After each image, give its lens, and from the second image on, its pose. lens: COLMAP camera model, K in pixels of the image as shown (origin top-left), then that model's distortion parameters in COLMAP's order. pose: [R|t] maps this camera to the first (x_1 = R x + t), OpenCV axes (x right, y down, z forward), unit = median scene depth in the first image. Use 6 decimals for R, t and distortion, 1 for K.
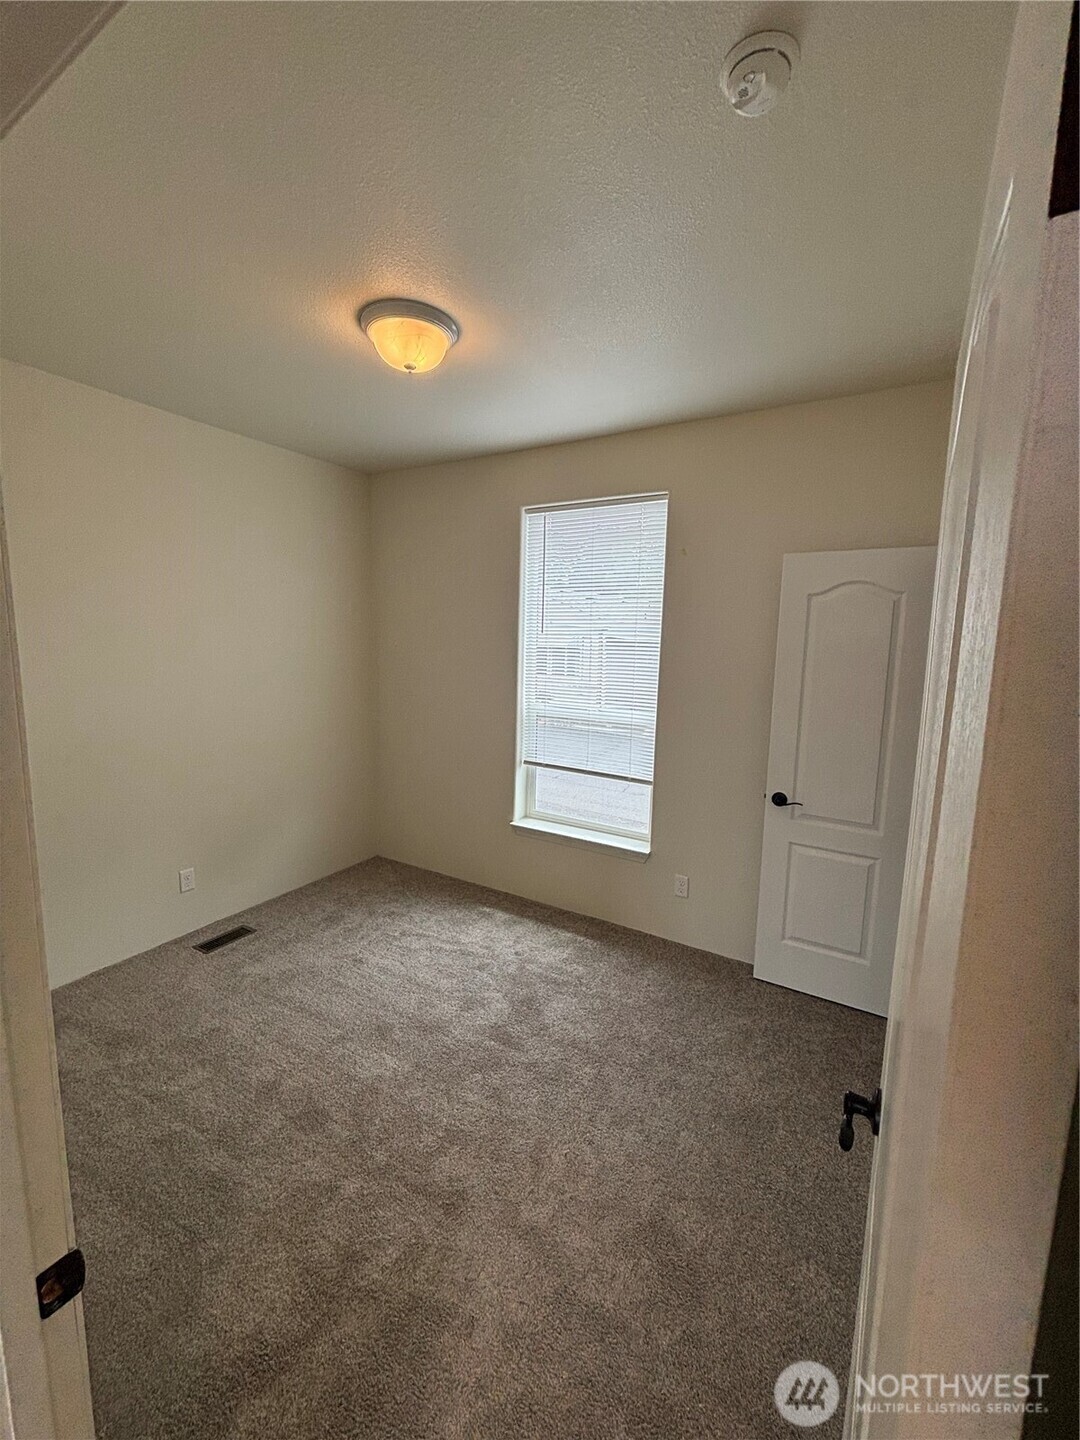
lens RADIAL K [[578.5, 0, 542.3], [0, 578.5, 716.0], [0, 0, 1]] dist [0.001425, -0.000143]
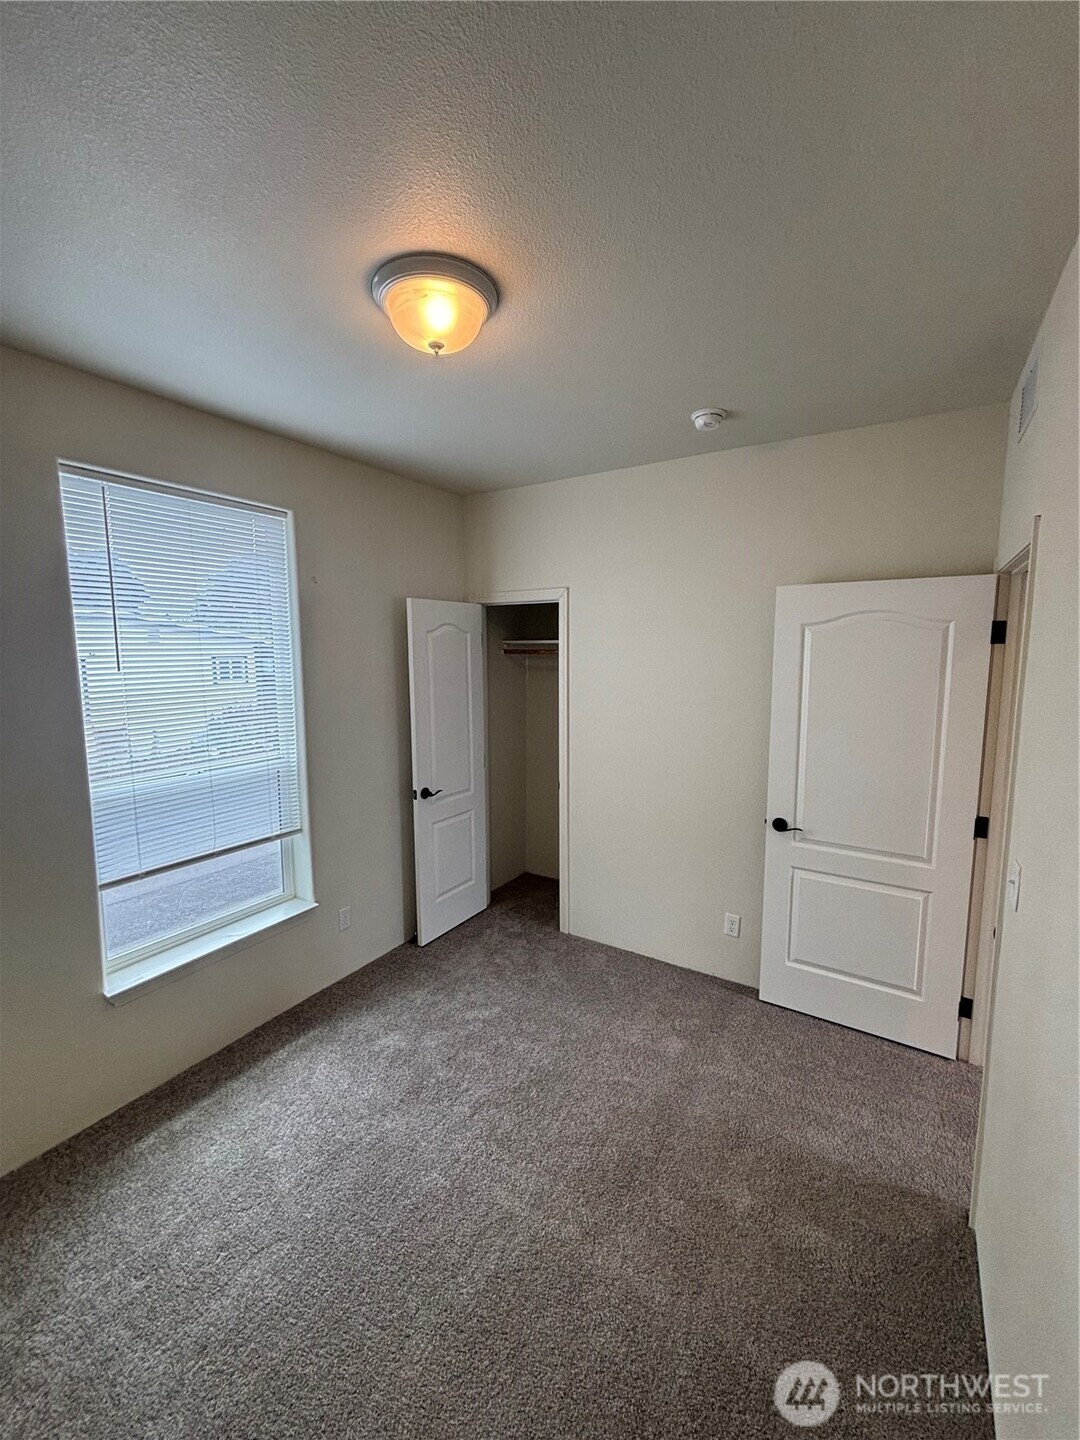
lens RADIAL K [[578.5, 0, 544.3], [0, 578.5, 717.0], [0, 0, 1]] dist [0.001425, -0.000143]
pose [[0.025345, -0.139054, 0.989960, -0.652250], [0.138804, 0.981176, 0.134266, -0.122394], [-0.989995, 0.134008, 0.044170, 0.547854]]
